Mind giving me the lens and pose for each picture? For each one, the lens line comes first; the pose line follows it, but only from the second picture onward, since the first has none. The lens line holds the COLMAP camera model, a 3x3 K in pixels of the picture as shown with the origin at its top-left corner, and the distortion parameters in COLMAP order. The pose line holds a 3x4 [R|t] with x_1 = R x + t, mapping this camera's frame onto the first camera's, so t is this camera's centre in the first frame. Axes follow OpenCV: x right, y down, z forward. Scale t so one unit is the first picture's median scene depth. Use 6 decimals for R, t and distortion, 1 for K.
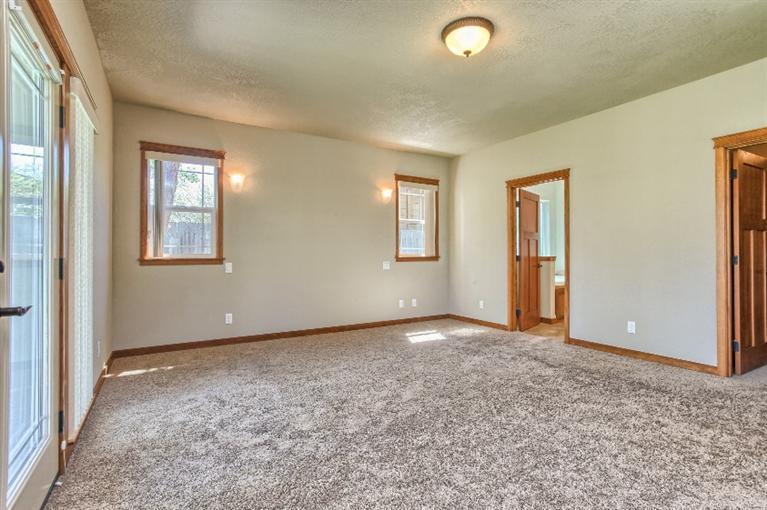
lens RADIAL K [[379.3, 0, 380.3], [0, 379.3, 252.2], [0, 0, 1]] dist [-0.024954, 0.004681]
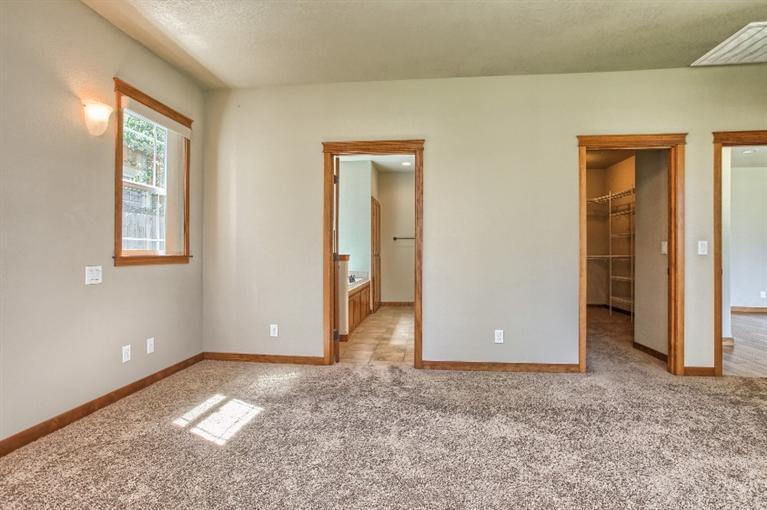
lens RADIAL K [[379.3, 0, 384.2], [0, 379.3, 252.4], [0, 0, 1]] dist [-0.024954, 0.004681]
pose [[0.610800, 0.004808, 0.791770, -0.123304], [-0.005613, 0.999983, -0.001743, 0.007032], [-0.791765, -0.003380, 0.610817, 0.464355]]
